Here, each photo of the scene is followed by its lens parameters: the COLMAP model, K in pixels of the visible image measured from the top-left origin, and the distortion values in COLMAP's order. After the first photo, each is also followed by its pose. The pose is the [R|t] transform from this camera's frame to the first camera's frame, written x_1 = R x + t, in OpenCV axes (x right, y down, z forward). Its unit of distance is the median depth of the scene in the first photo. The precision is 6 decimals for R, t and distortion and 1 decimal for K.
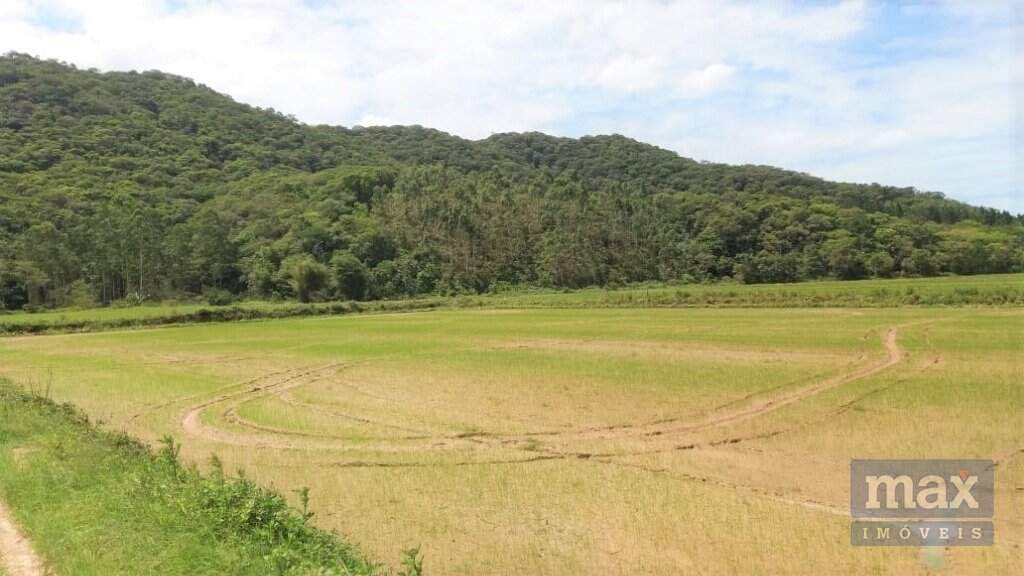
lens RADIAL K [[790.2, 0, 514.2], [0, 790.2, 296.9], [0, 0, 1]] dist [0.032668, -0.098533]
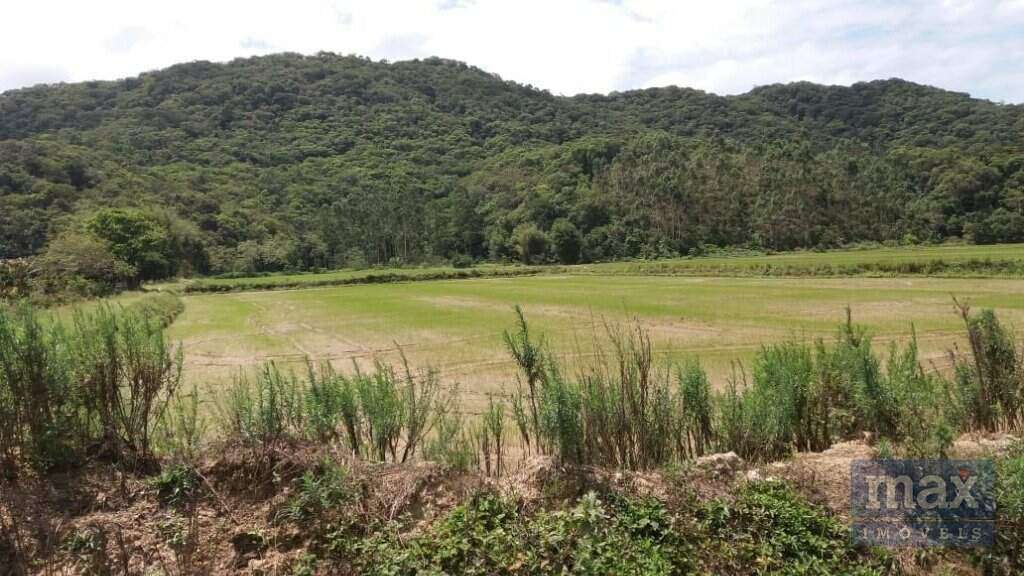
lens RADIAL K [[790.2, 0, 516.1], [0, 790.2, 295.0], [0, 0, 1]] dist [0.032668, -0.098533]
pose [[0.940472, 0.012612, -0.339636, 0.068010], [0.004479, 0.998764, 0.049492, -0.003513], [0.339841, -0.048067, 0.939254, -0.058770]]
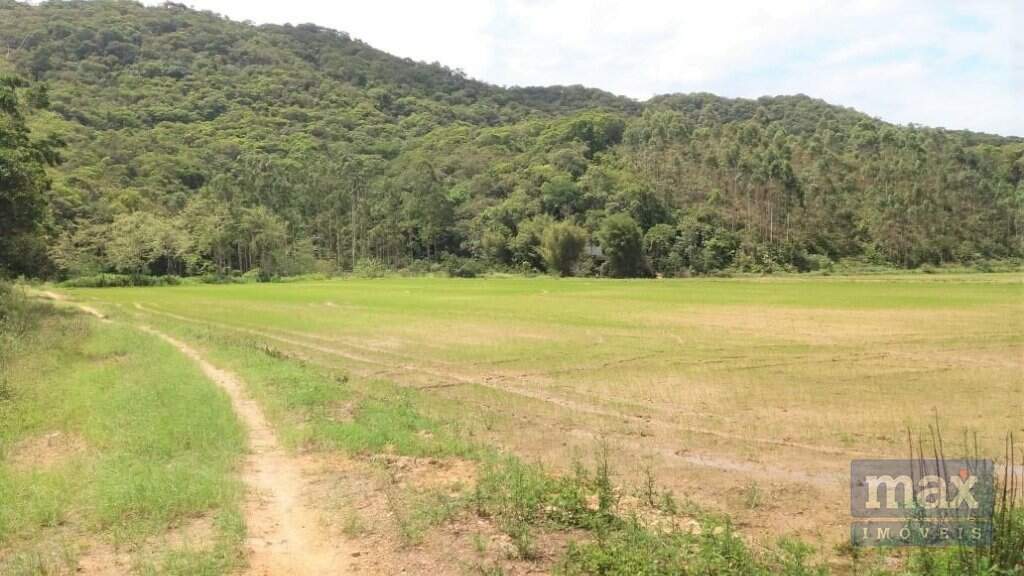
lens RADIAL K [[790.2, 0, 516.5], [0, 790.2, 281.5], [0, 0, 1]] dist [0.032668, -0.098533]
pose [[0.992257, 0.026579, -0.121320, -0.132827], [-0.025402, 0.999614, 0.011238, 0.002560], [0.121572, -0.008069, 0.992550, 0.142873]]
